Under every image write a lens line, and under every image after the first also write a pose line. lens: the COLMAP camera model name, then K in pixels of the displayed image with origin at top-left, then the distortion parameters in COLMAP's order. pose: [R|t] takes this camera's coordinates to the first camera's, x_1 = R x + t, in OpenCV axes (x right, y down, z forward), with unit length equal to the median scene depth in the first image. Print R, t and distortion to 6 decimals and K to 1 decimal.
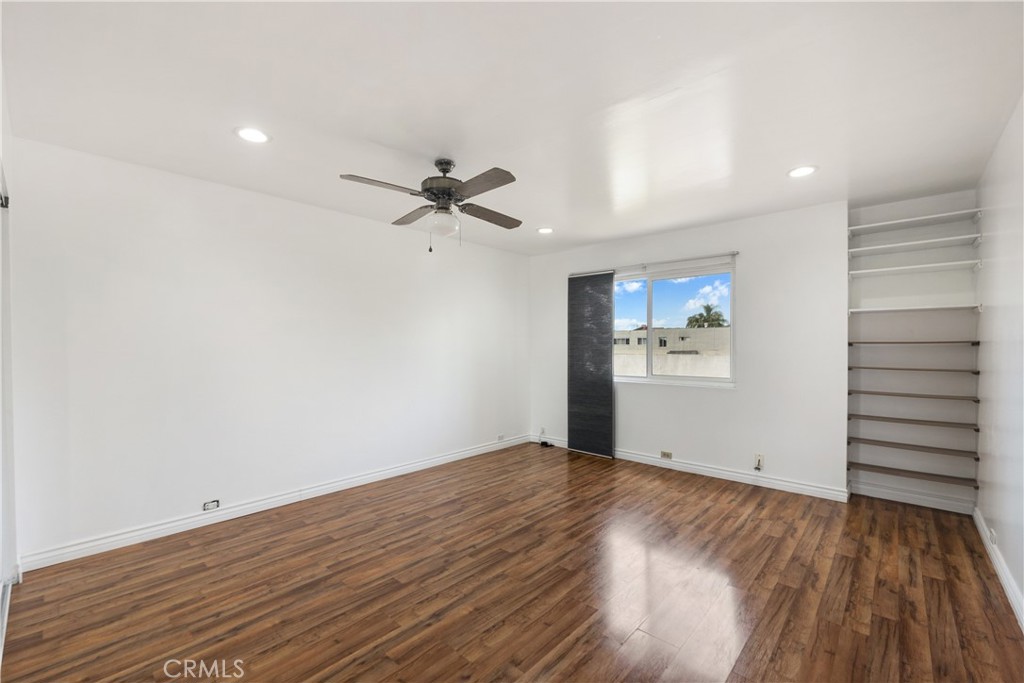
lens RADIAL K [[428.9, 0, 506.9], [0, 428.9, 352.5], [0, 0, 1]] dist [-0.002768, -0.000948]
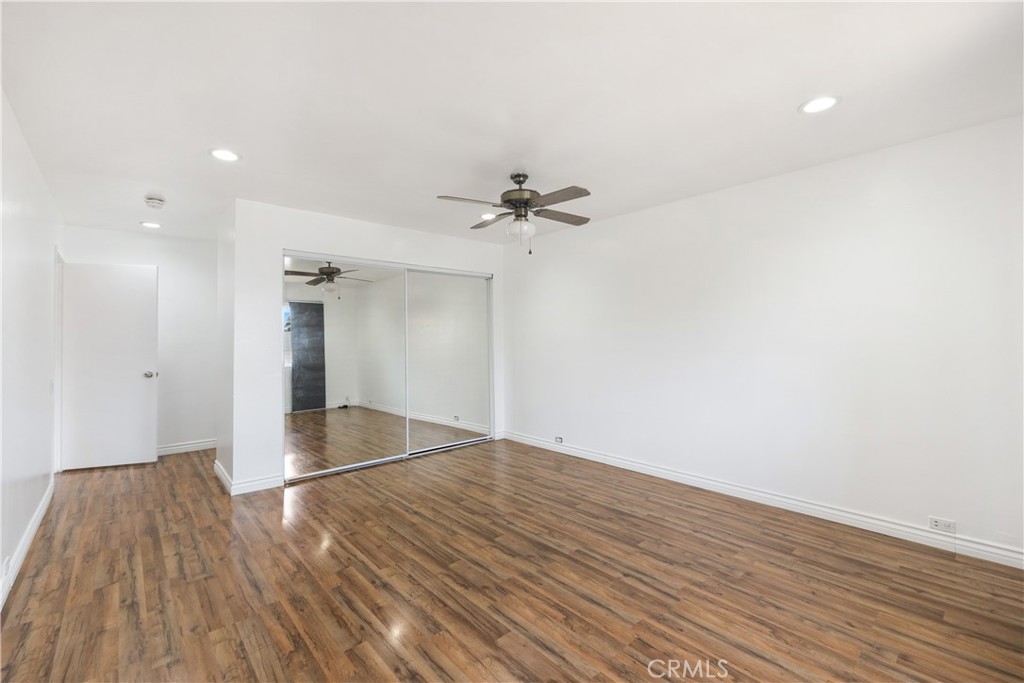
lens RADIAL K [[433.5, 0, 509.5], [0, 433.5, 338.3], [0, 0, 1]] dist [-0.005262, -0.000676]
pose [[-0.093692, 0.001385, -0.995600, 0.905725], [-0.008746, 0.999959, 0.002214, -0.013925], [0.995563, 0.008915, -0.093676, 0.986623]]
